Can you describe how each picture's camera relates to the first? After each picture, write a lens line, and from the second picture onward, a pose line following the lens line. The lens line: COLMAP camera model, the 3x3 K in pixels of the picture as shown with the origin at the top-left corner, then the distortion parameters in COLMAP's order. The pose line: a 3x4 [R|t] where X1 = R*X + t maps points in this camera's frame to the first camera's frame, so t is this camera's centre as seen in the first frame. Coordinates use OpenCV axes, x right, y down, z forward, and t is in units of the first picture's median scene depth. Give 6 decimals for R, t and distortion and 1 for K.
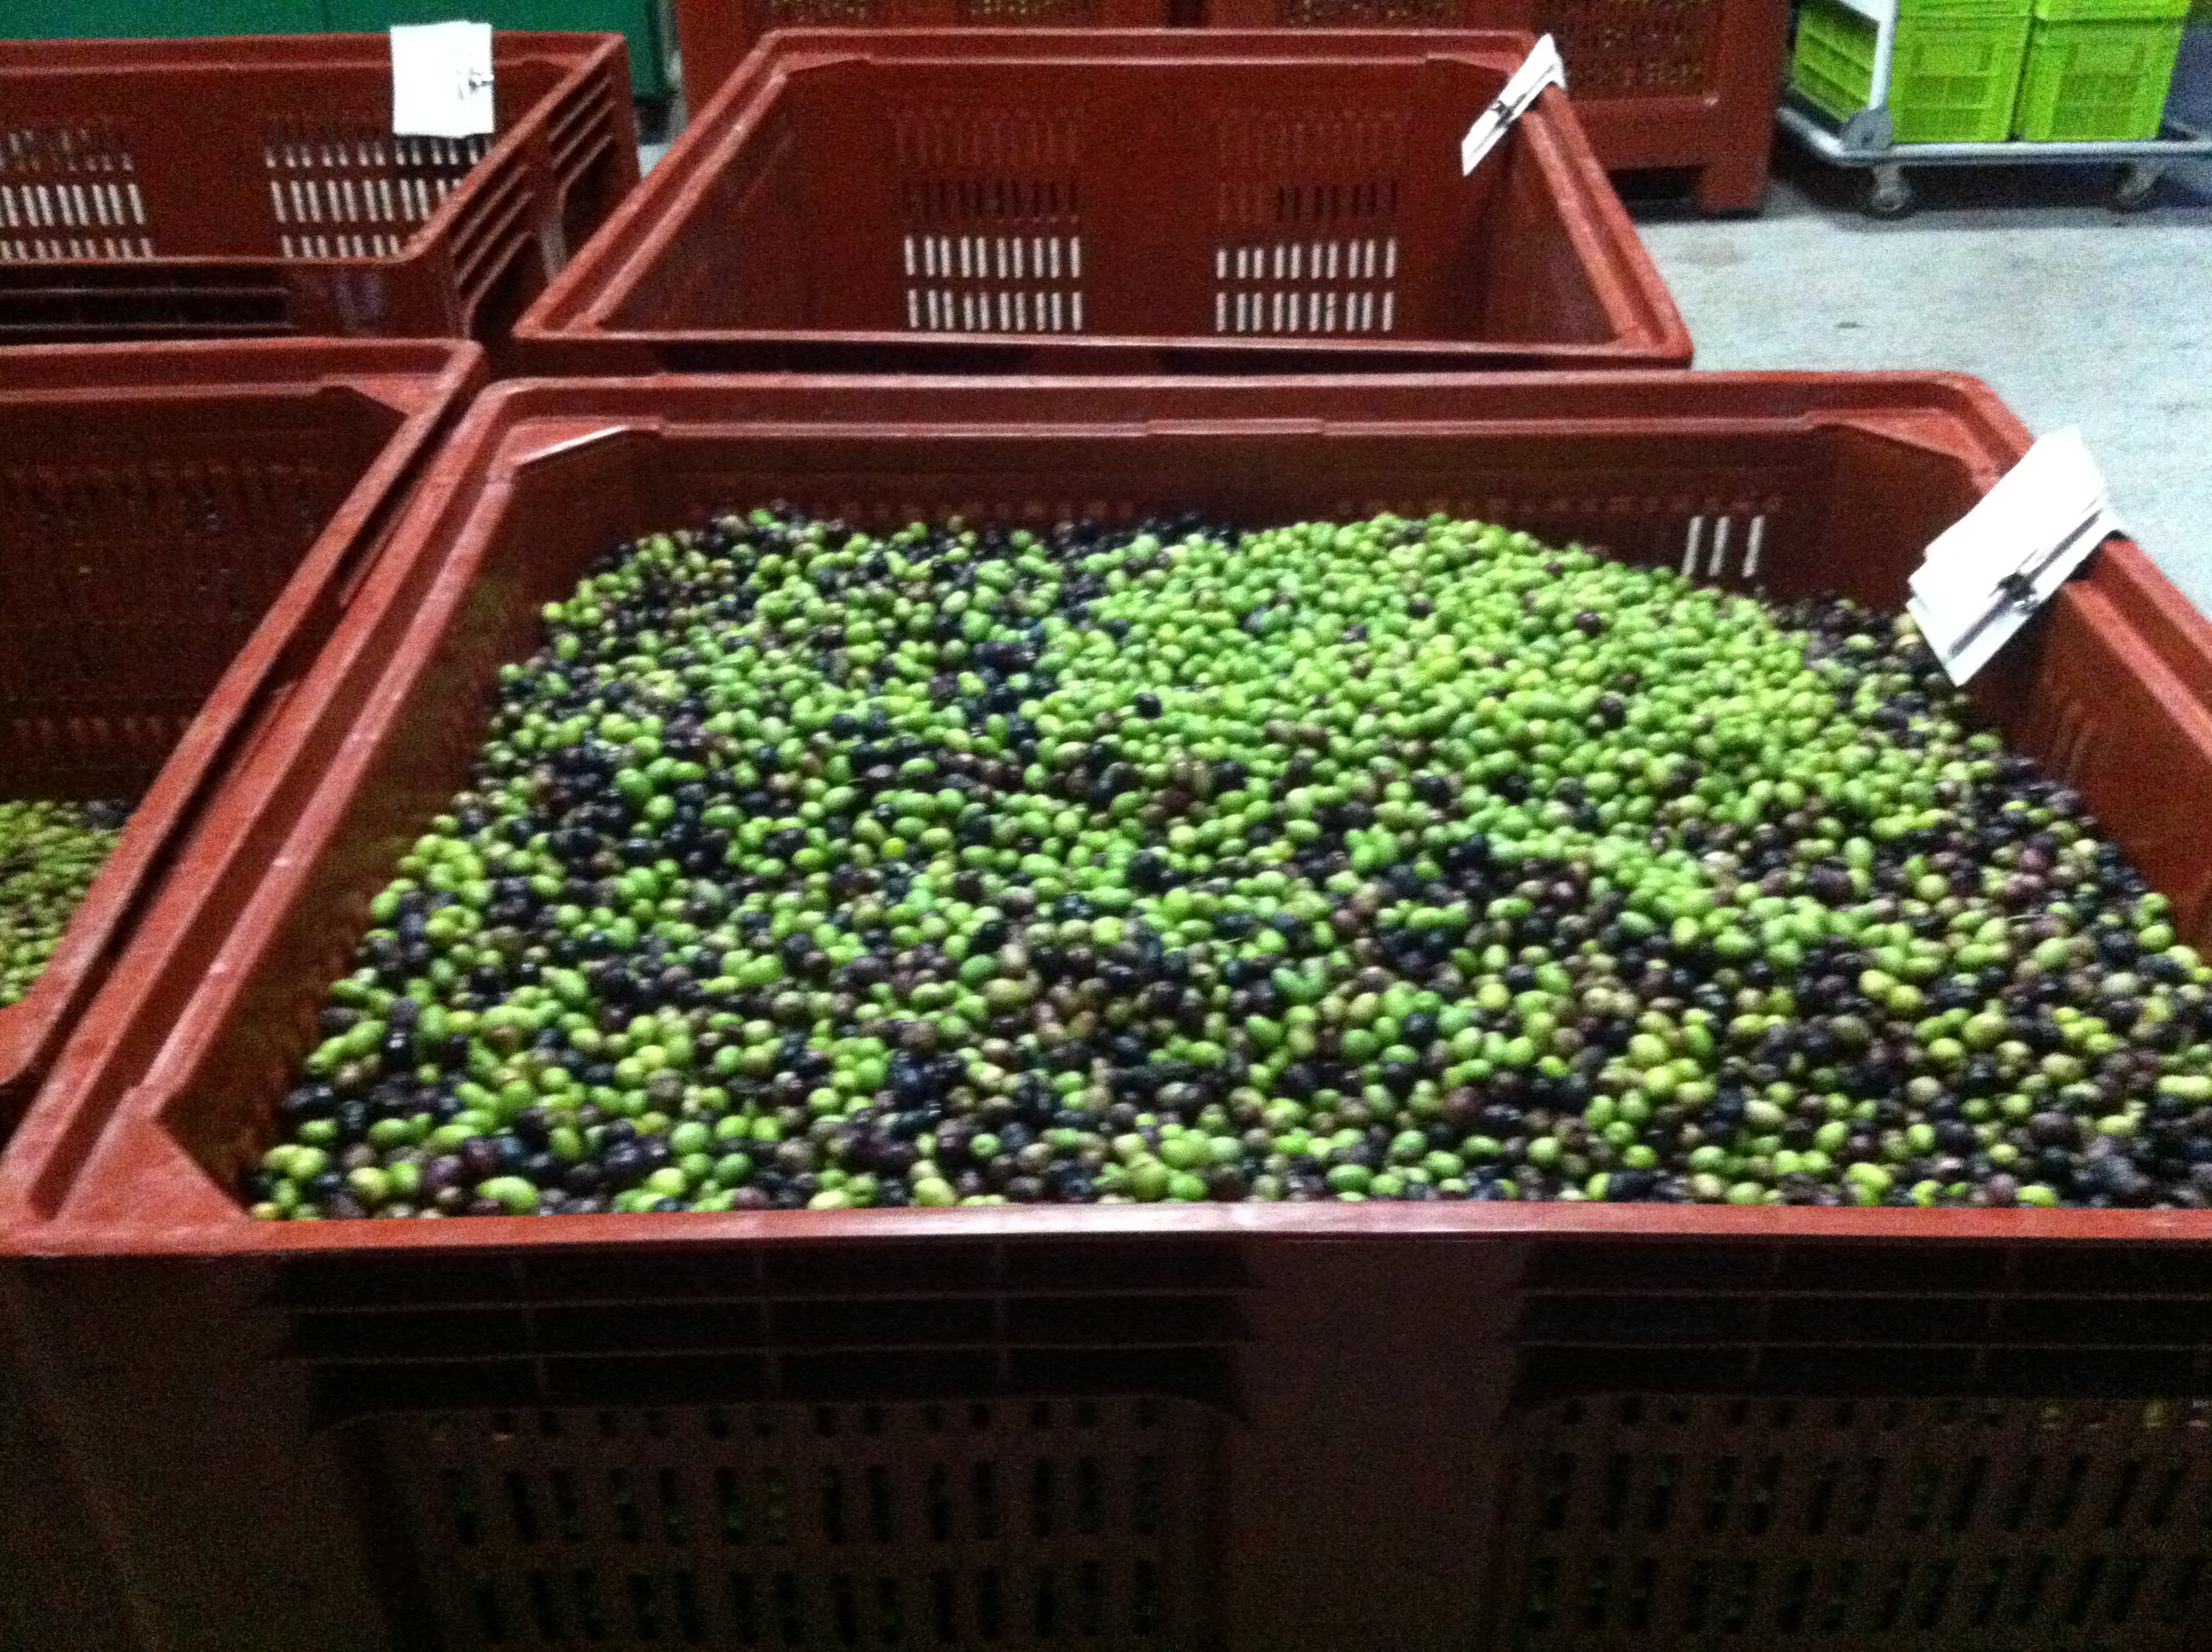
lens RADIAL K [[2101.3, 0, 1106.0], [0, 2101.3, 826.0], [0, 0, 1]] dist [0.000646, -0.018294]
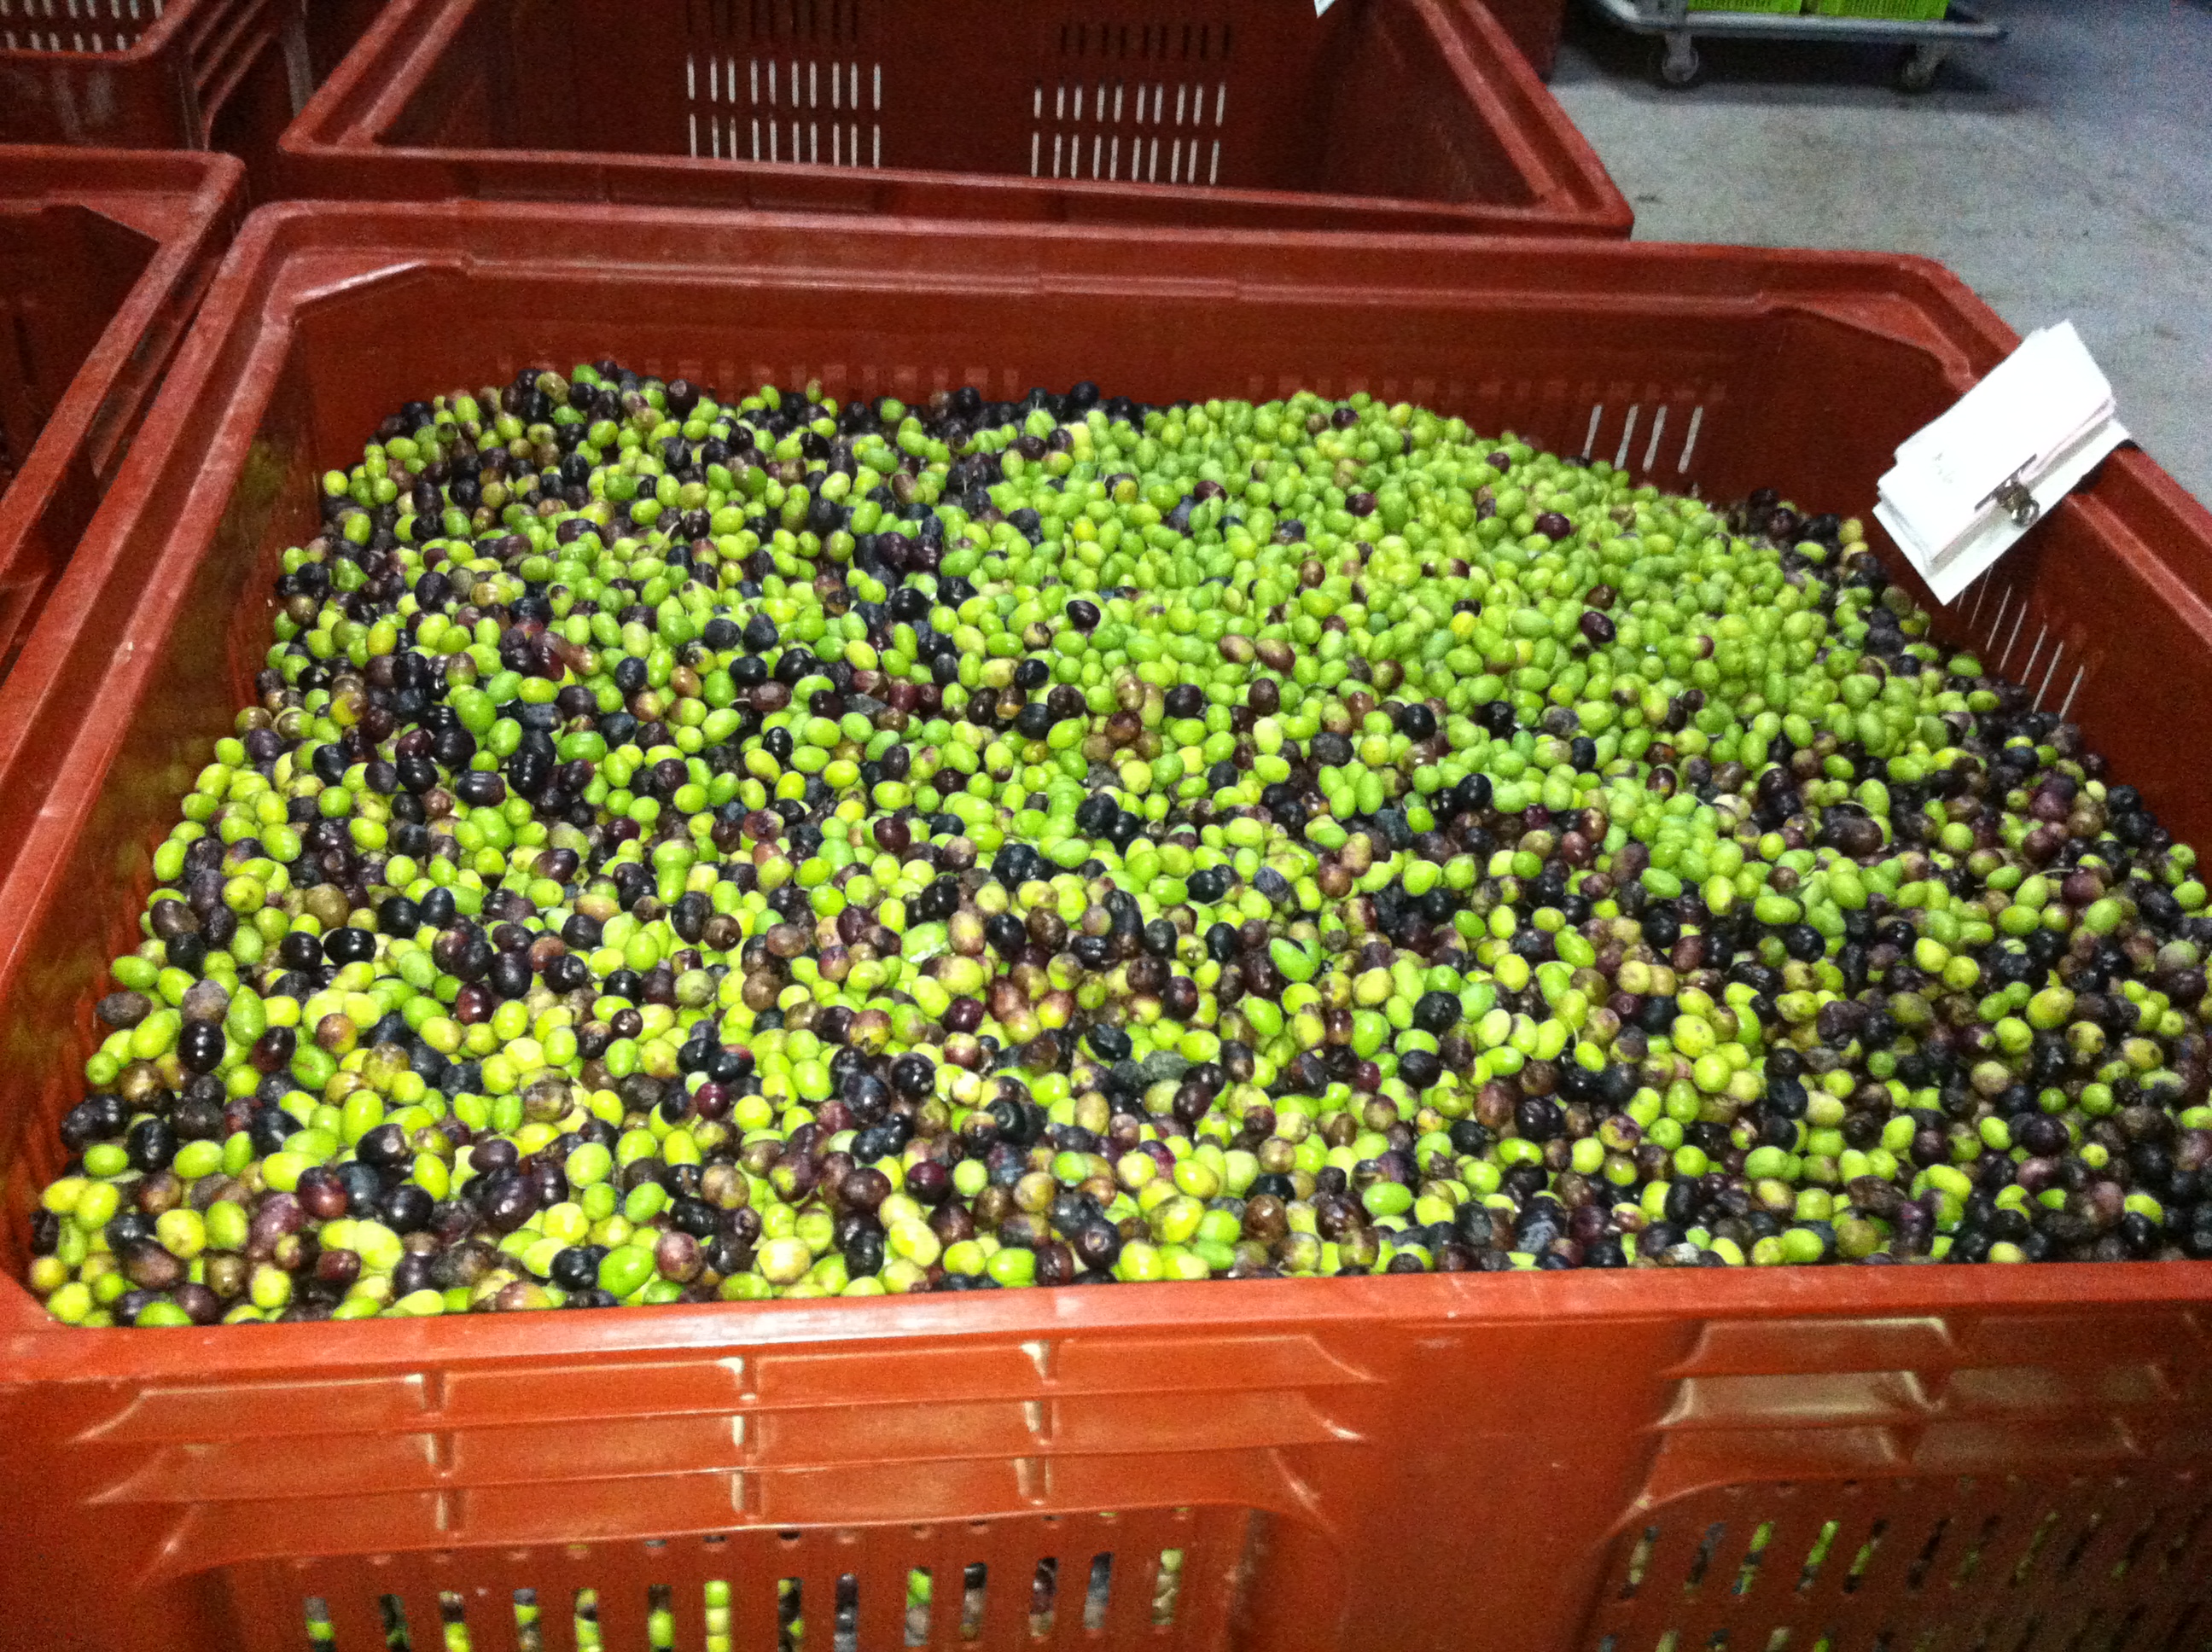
lens RADIAL K [[2143.5, 0, 1111.5], [0, 2143.5, 863.5], [0, 0, 1]] dist [0.035732, -0.198989]
pose [[0.992506, 0.002417, 0.122169, -0.074040], [-0.011896, 0.996966, 0.076919, -0.024591], [-0.121612, -0.077796, 0.989524, 0.125843]]
